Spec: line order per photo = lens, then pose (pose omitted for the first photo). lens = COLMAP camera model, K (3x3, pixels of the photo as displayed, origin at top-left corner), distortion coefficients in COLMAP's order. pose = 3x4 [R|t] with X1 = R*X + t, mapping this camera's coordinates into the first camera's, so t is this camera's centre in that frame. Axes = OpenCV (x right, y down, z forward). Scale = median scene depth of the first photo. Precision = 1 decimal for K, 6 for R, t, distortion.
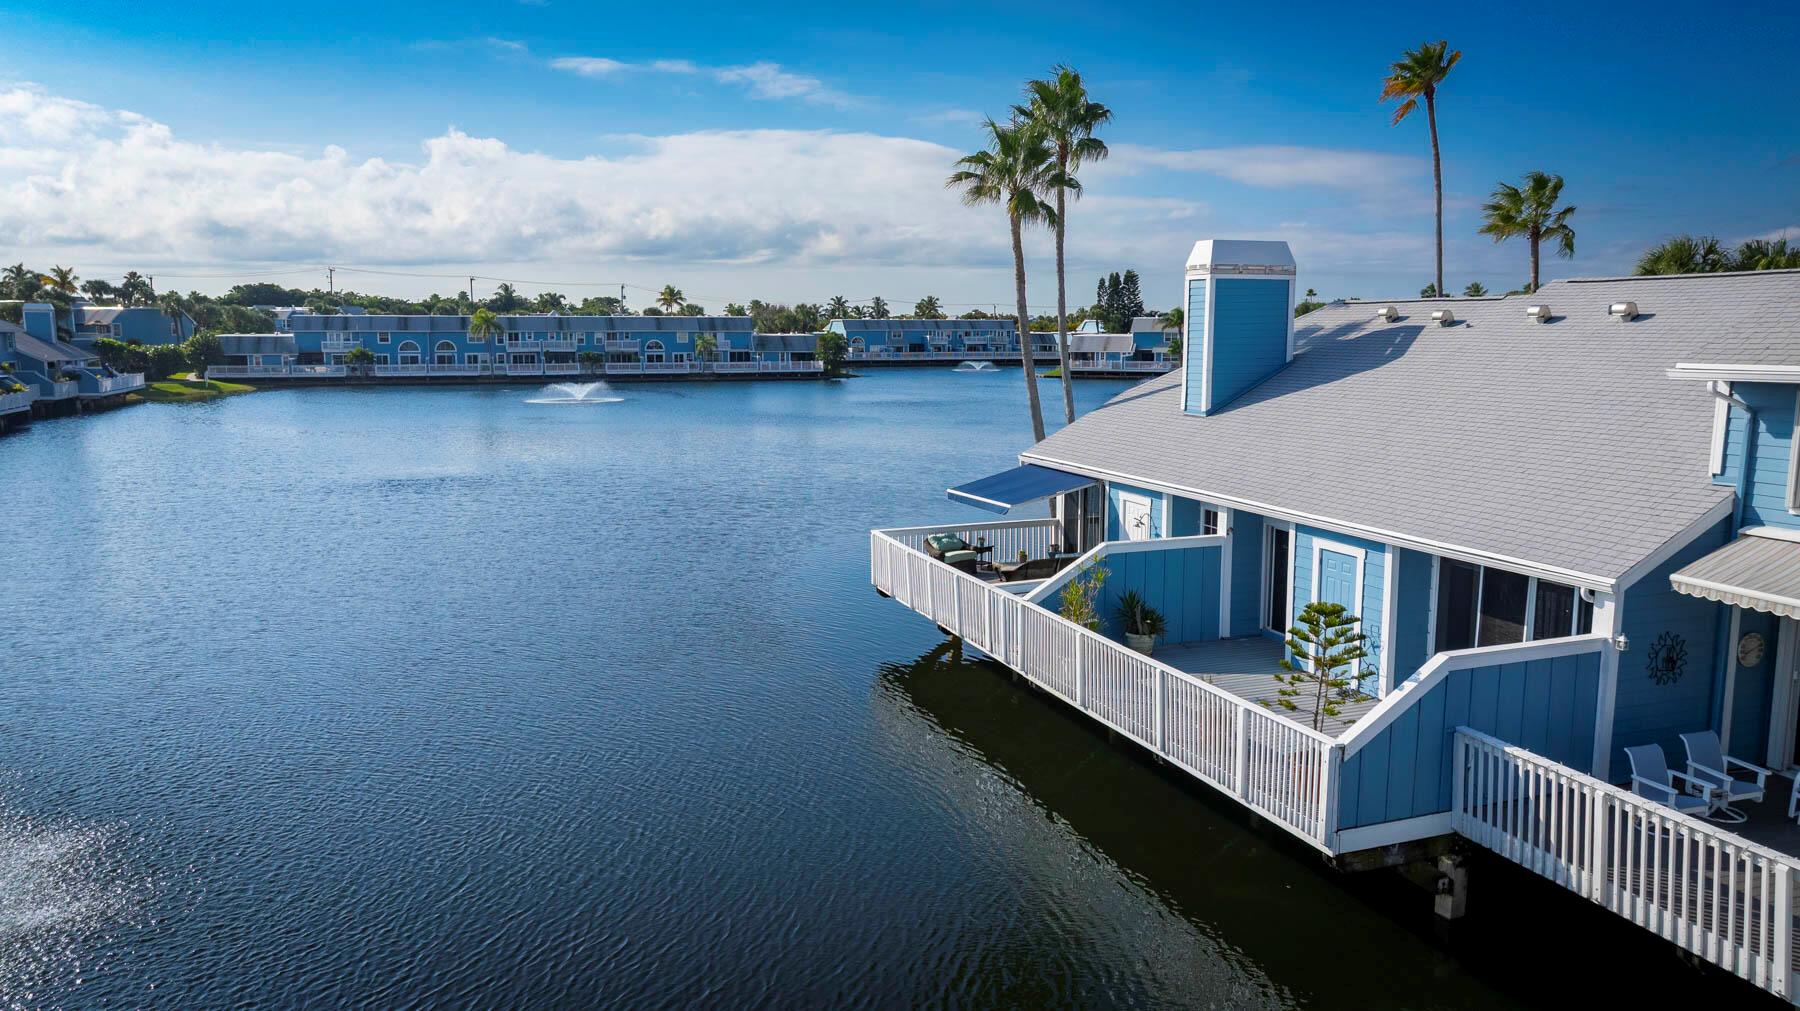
lens RADIAL K [[1264.1, 0, 899.4], [0, 1264.1, 501.8], [0, 0, 1]] dist [-0.031317, 0.058099]
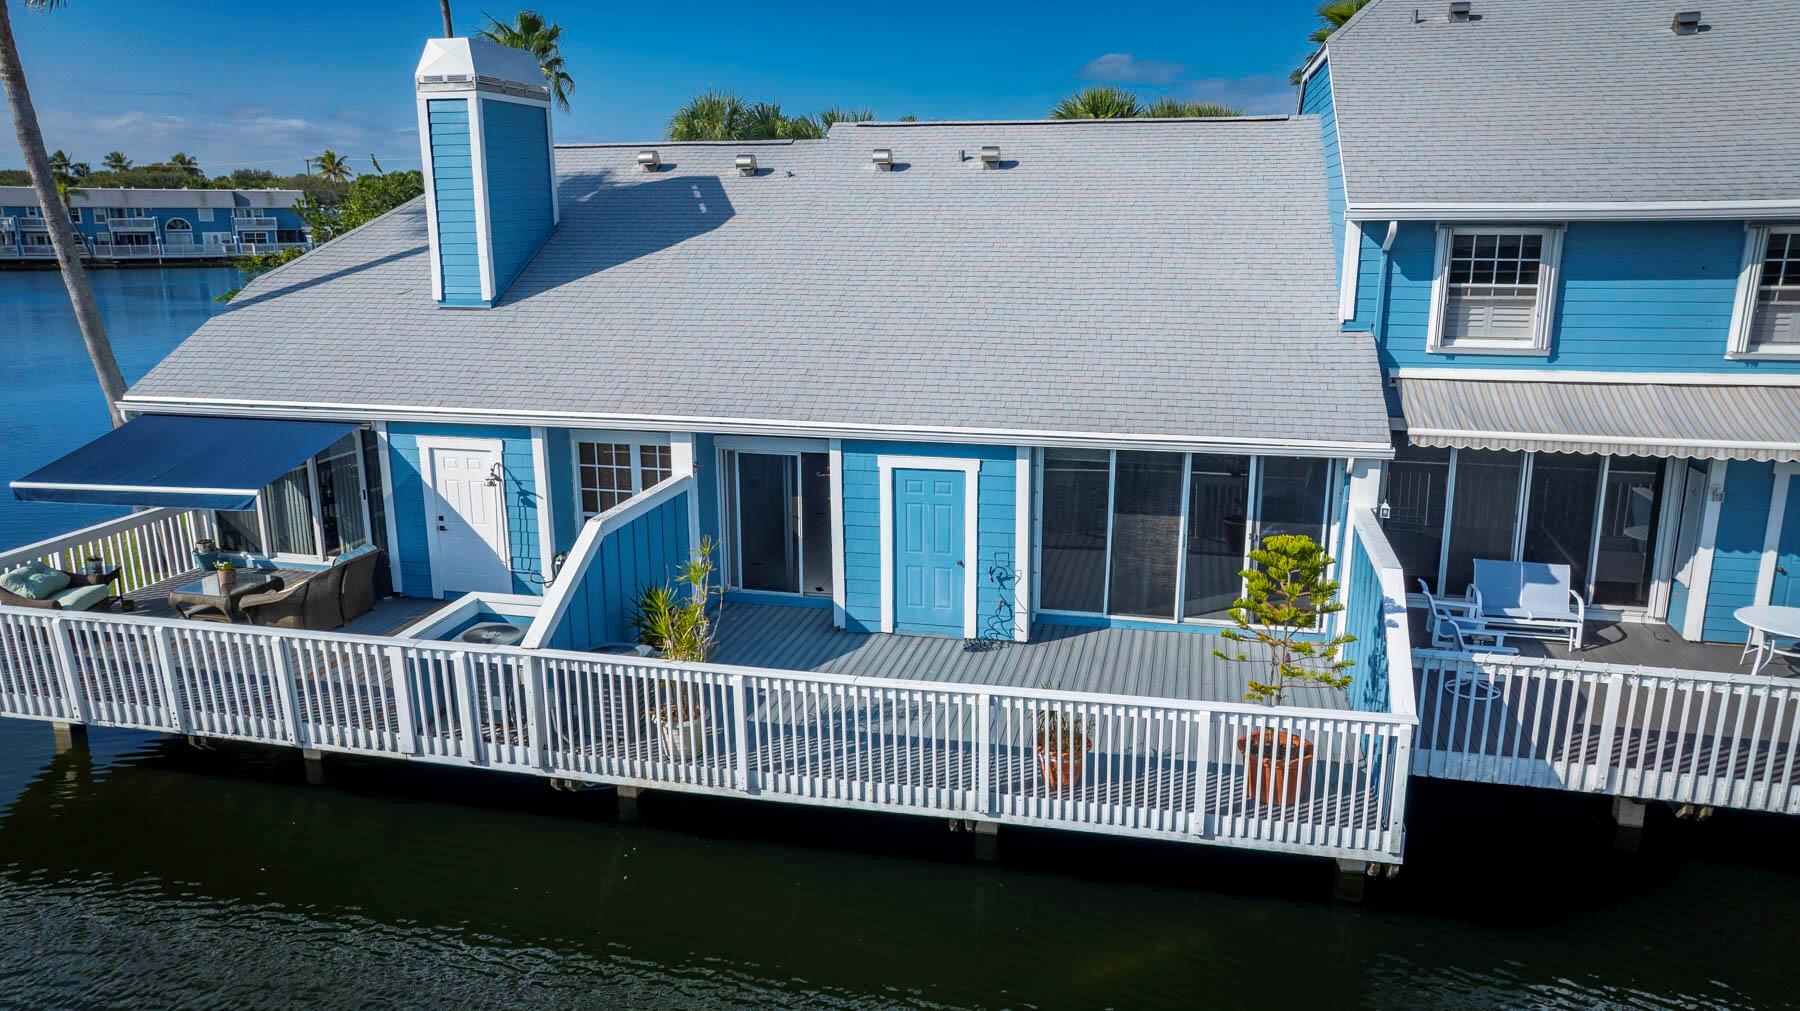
lens RADIAL K [[1264.1, 0, 899.4], [0, 1264.1, 501.8], [0, 0, 1]] dist [-0.031317, 0.058099]
pose [[0.544275, -0.193005, 0.816403, -0.207856], [0.116333, 0.981137, 0.154394, -0.043695], [-0.830802, 0.010942, 0.556461, 0.436482]]
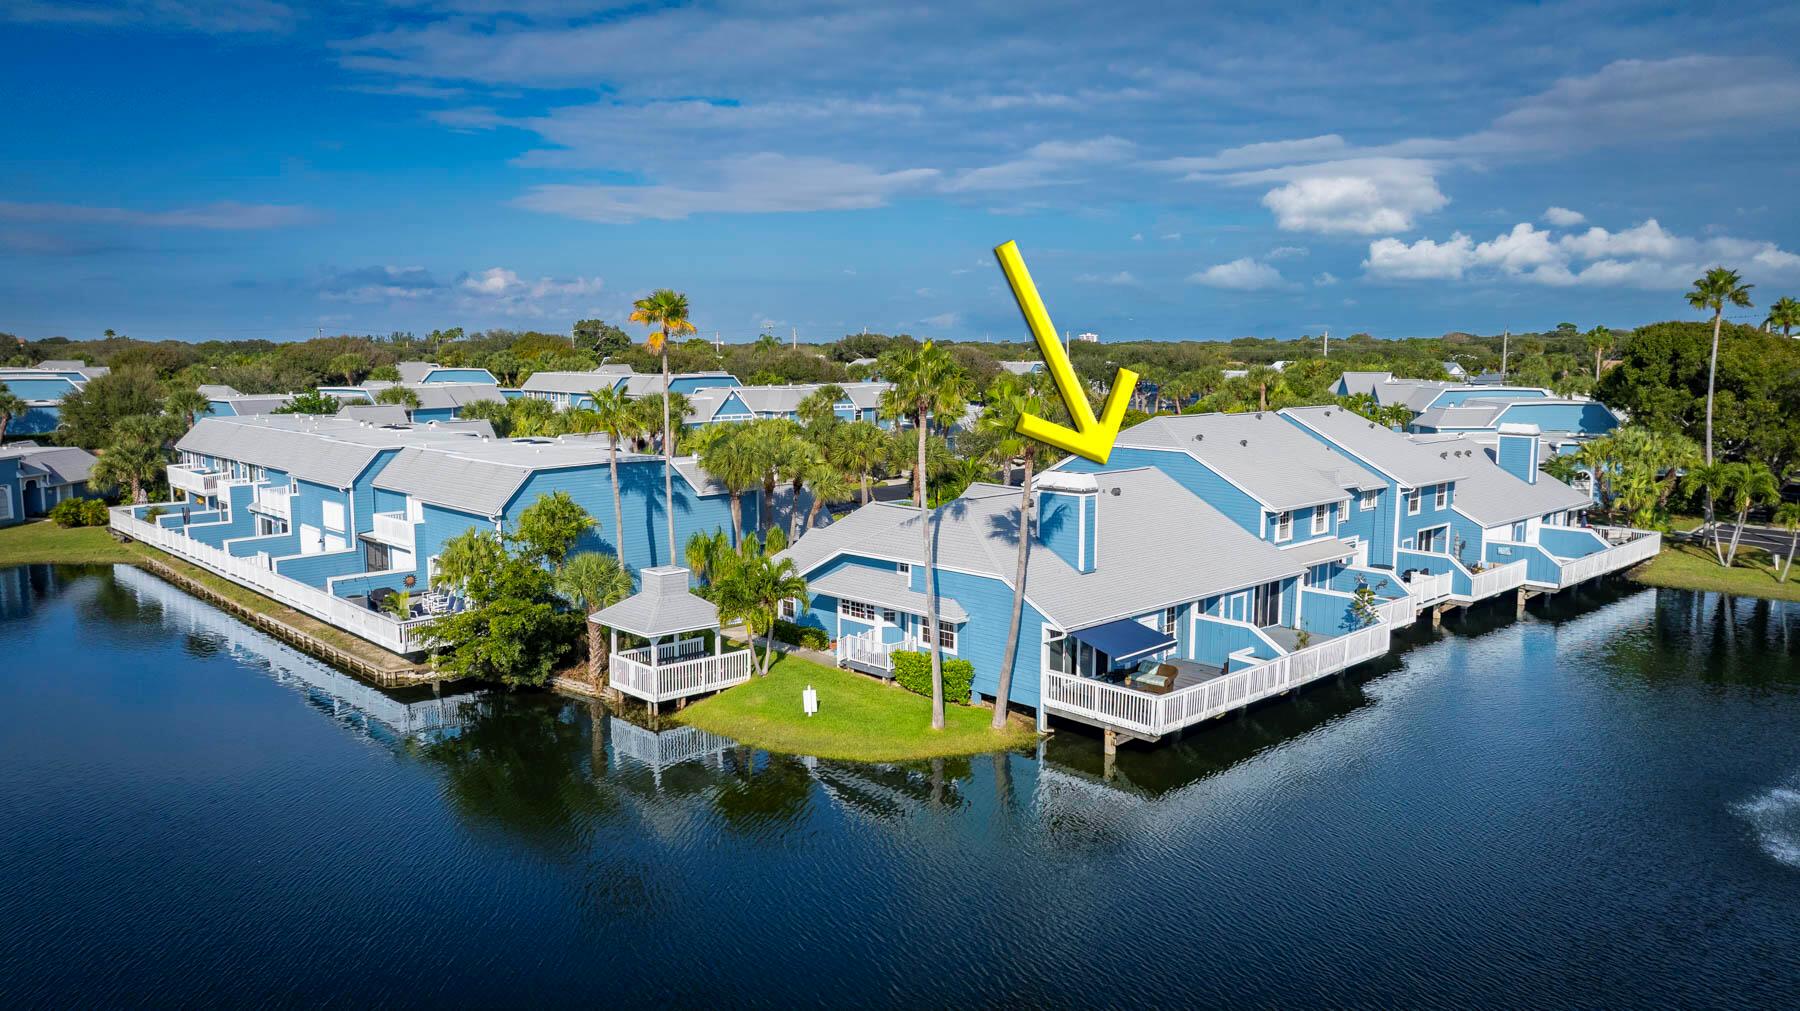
lens RADIAL K [[1274.9, 0, 899.0], [0, 1274.9, 511.2], [0, 0, 1]] dist [0.002703, 0.003614]
pose [[-0.415760, -0.114980, 0.902177, -1.220434], [0.122263, 0.975906, 0.180721, -0.495547], [-0.901219, 0.185439, -0.391685, 1.900833]]
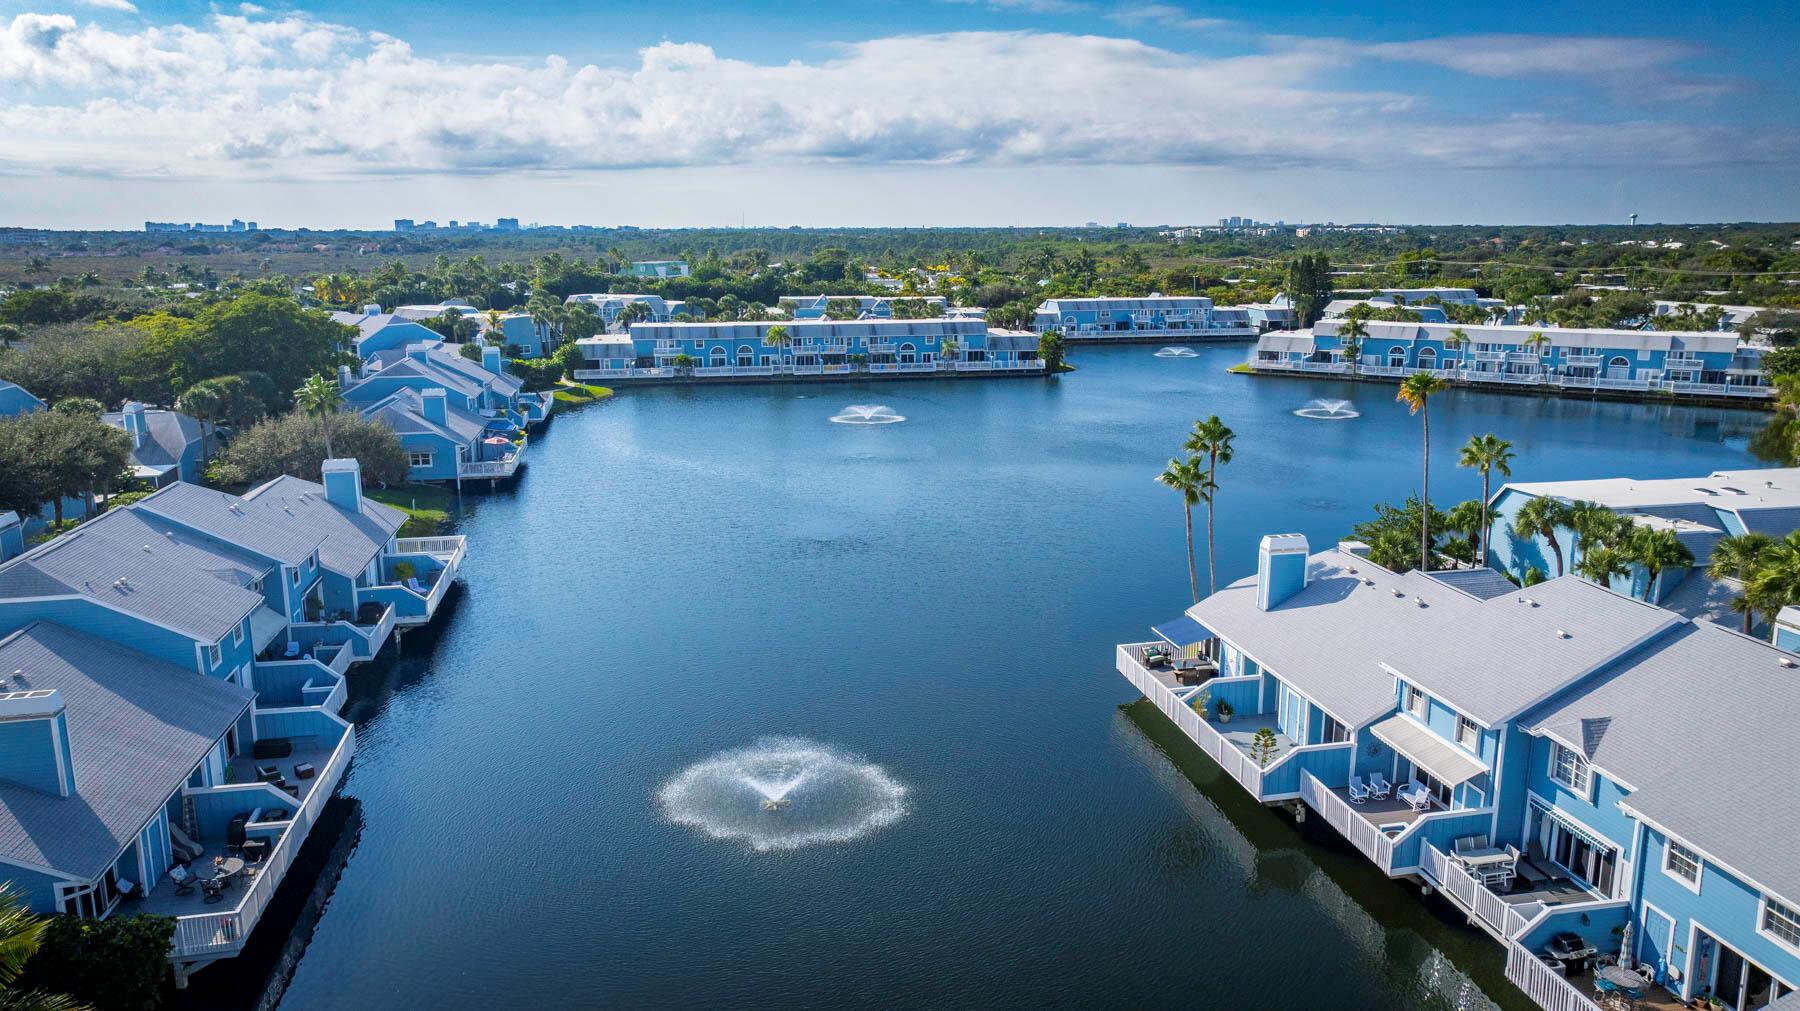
lens RADIAL K [[1264.1, 0, 899.4], [0, 1264.1, 501.8], [0, 0, 1]] dist [-0.031317, 0.058099]
pose [[0.988221, 0.028773, -0.150307, -0.081180], [-0.017106, 0.996780, 0.078342, -0.436137], [0.152077, -0.074848, 0.985530, -1.372090]]
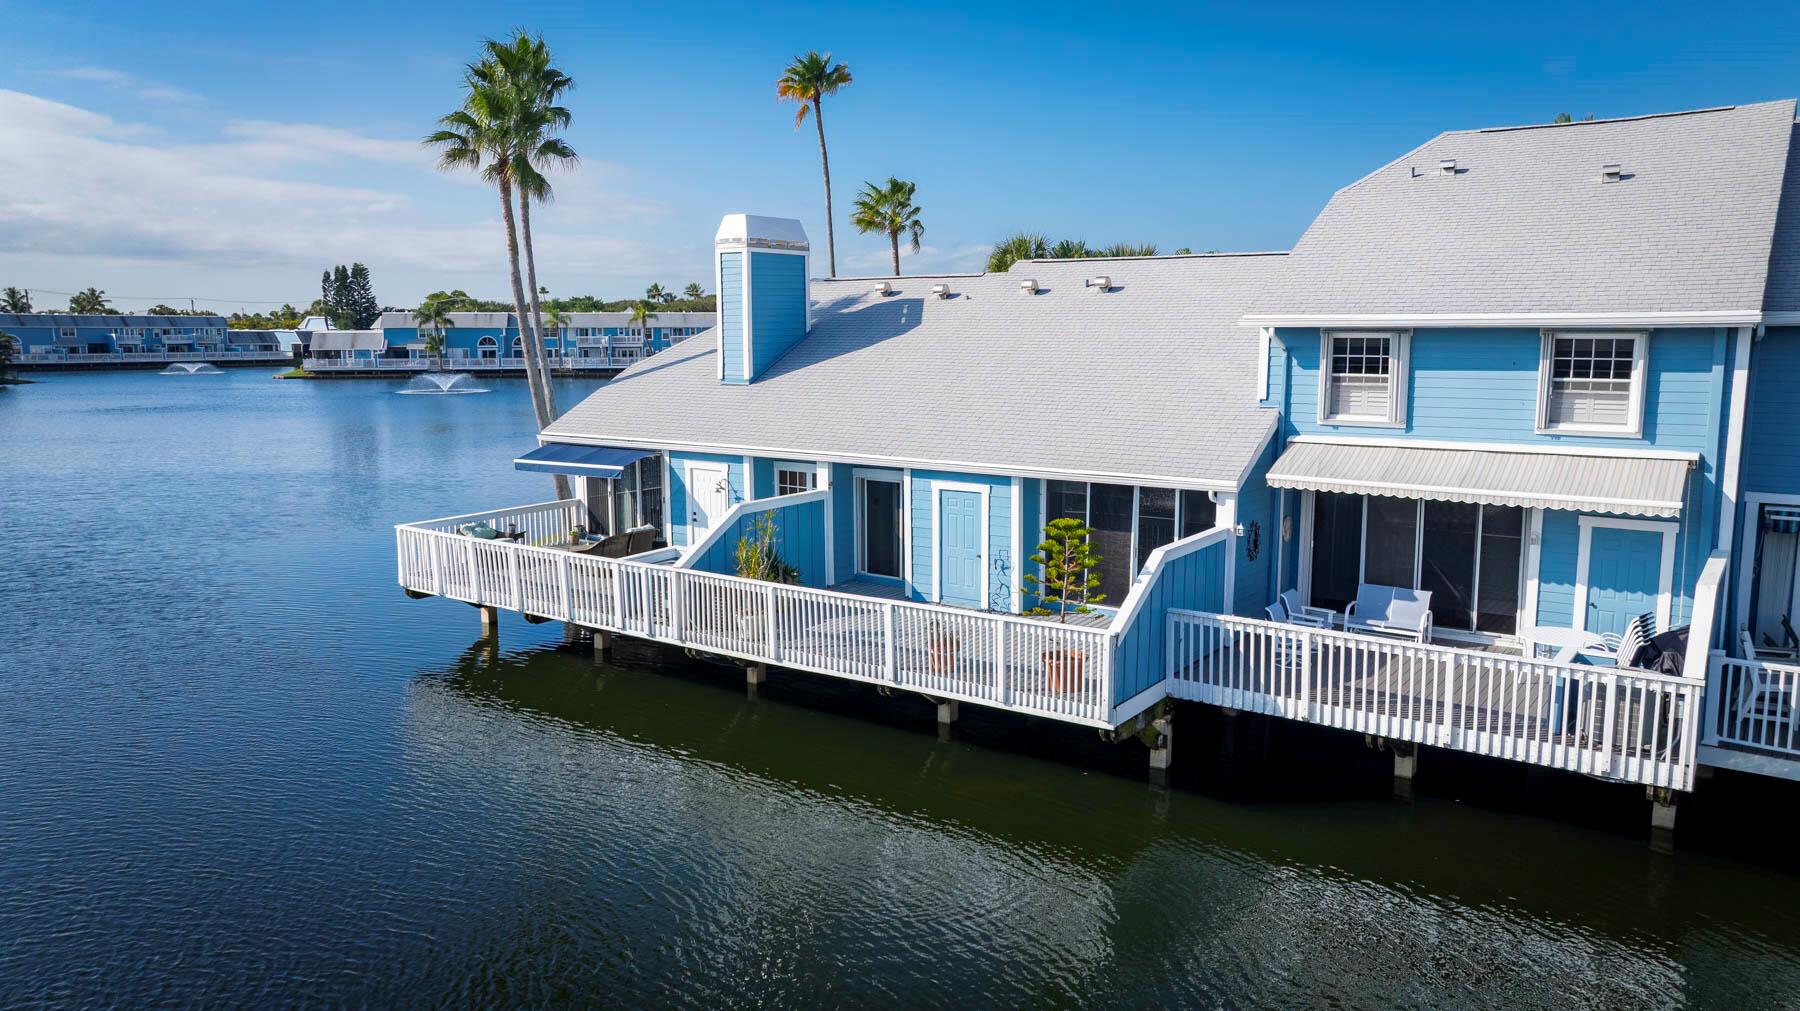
lens RADIAL K [[1264.1, 0, 899.4], [0, 1264.1, 501.8], [0, 0, 1]] dist [-0.031317, 0.058099]
pose [[0.822579, -0.078759, 0.563171, -0.246130], [0.078688, 0.996600, 0.024441, 0.013164], [-0.563181, 0.024210, 0.825979, 0.070811]]
